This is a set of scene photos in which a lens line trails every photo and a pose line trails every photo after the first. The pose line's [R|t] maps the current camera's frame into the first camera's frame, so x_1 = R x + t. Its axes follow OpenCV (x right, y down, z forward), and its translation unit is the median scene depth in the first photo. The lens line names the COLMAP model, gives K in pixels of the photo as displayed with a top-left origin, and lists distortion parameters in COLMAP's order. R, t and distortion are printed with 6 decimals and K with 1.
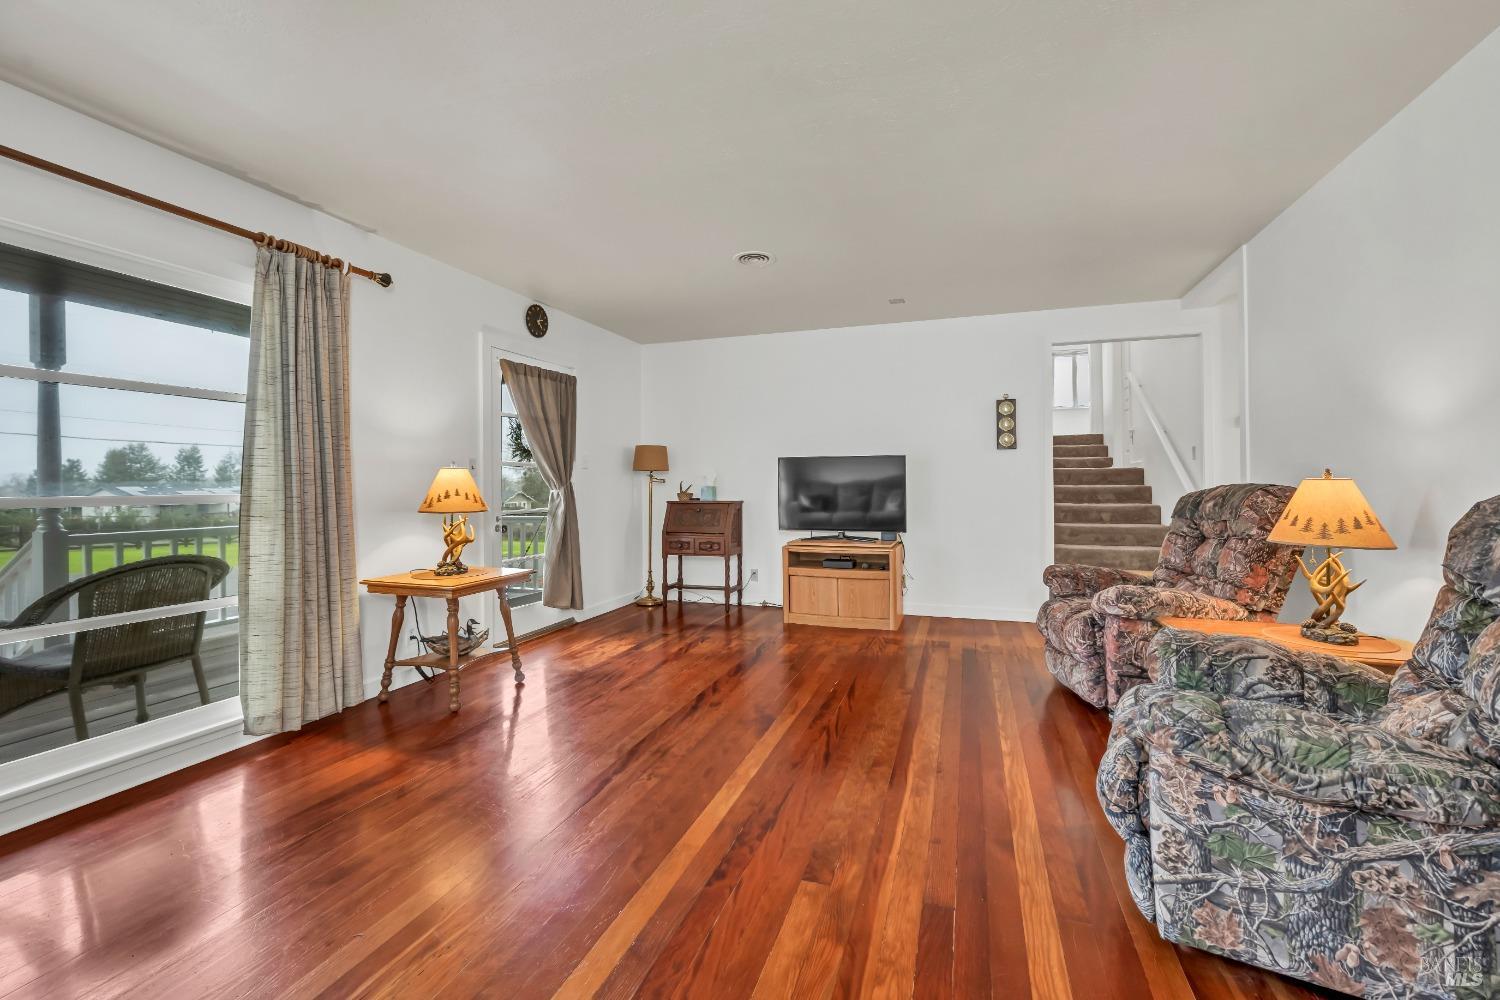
lens RADIAL K [[616.6, 0, 757.0], [0, 616.6, 487.5], [0, 0, 1]] dist [0.002385, -0.000064]
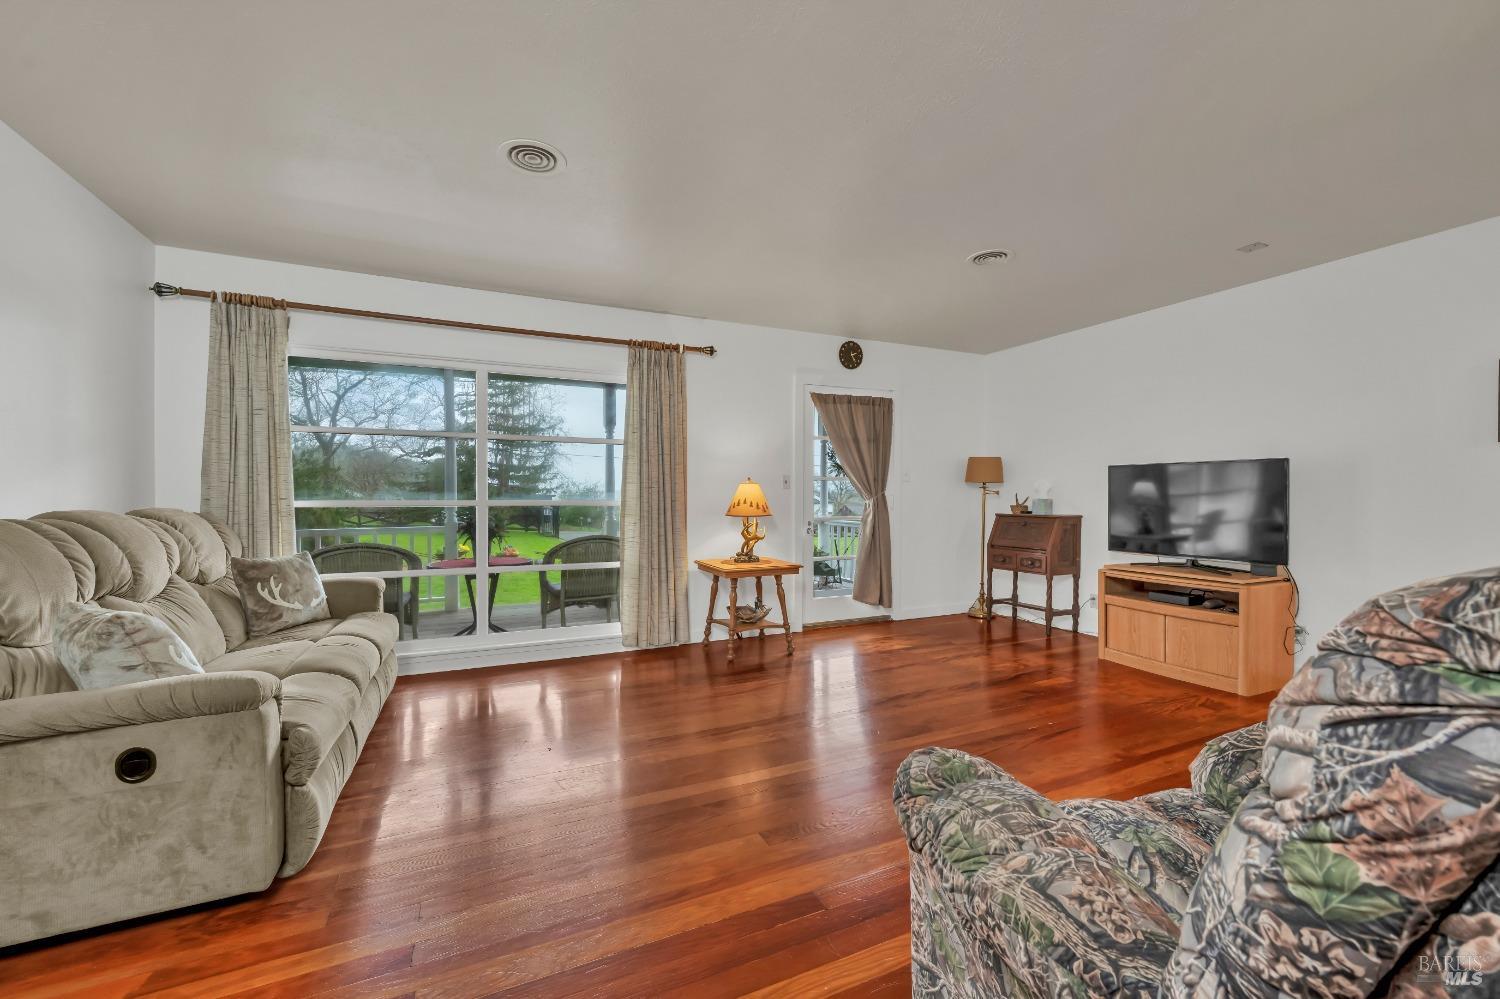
lens RADIAL K [[616.6, 0, 782.9], [0, 616.6, 512.5], [0, 0, 1]] dist [0.002385, -0.000064]
pose [[0.697805, 0.026157, -0.715810, 0.406065], [-0.009759, 0.999587, 0.027012, -0.003592], [0.716221, -0.011864, 0.697773, 0.095689]]
